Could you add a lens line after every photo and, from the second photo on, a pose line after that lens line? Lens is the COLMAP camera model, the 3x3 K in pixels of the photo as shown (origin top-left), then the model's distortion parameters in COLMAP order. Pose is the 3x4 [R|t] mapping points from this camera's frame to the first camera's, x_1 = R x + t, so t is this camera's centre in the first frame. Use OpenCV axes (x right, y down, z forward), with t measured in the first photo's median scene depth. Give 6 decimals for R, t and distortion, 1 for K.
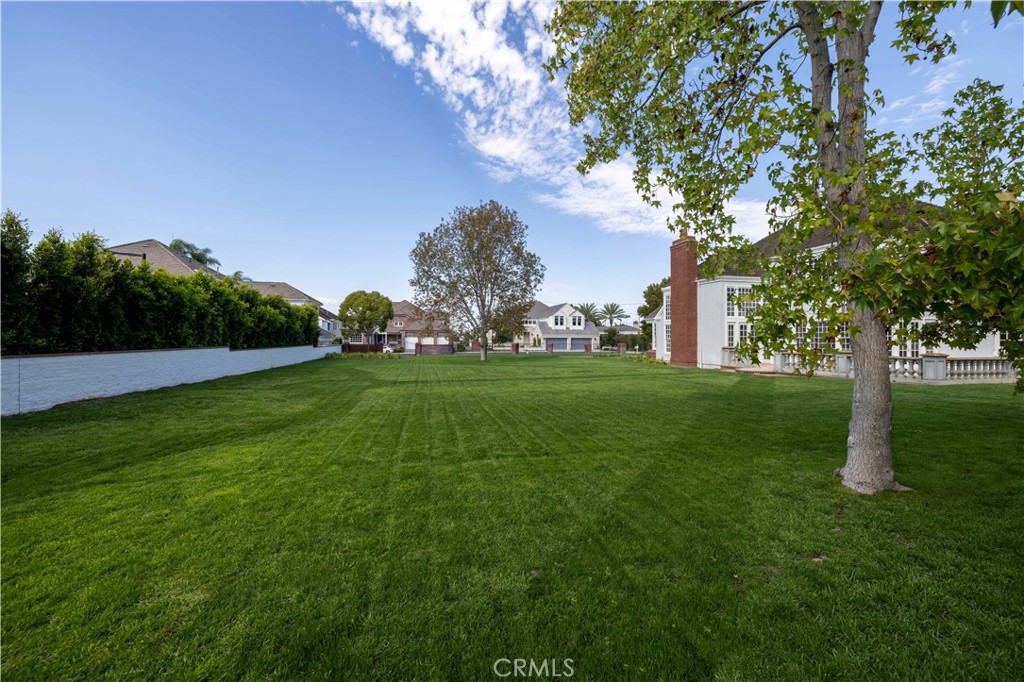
lens RADIAL K [[426.4, 0, 510.4], [0, 426.4, 319.6], [0, 0, 1]] dist [-0.007896, 0.000308]
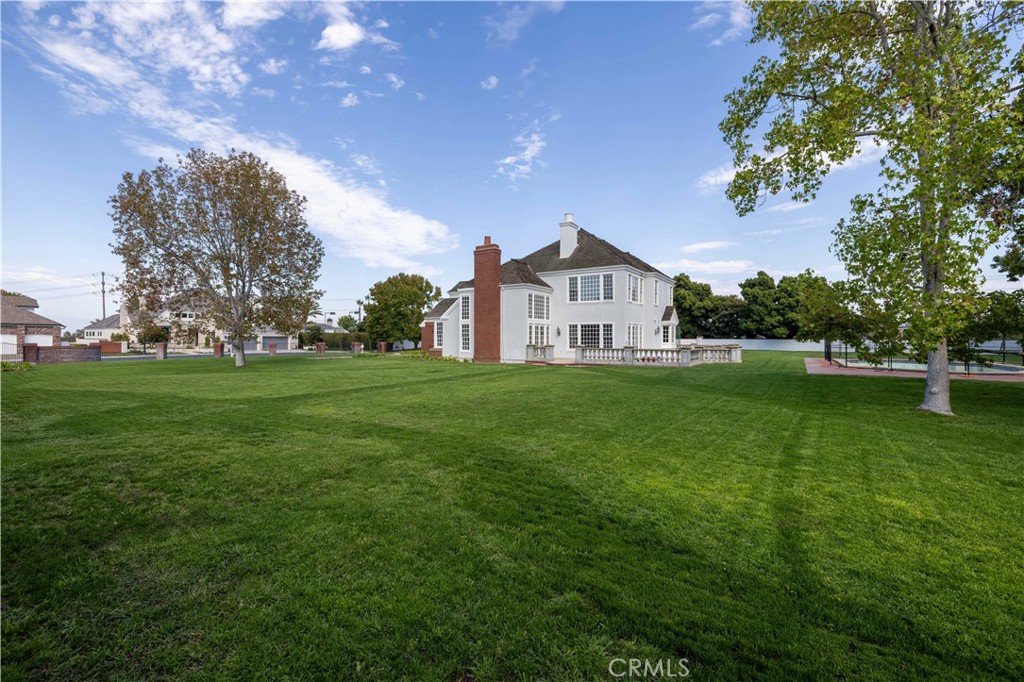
lens RADIAL K [[426.4, 0, 512.5], [0, 426.4, 334.6], [0, 0, 1]] dist [-0.007896, 0.000308]
pose [[0.699494, 0.004348, 0.714626, -0.112852], [-0.032160, 0.999160, 0.025400, 0.002464], [-0.713915, -0.040749, 0.699046, 0.064374]]
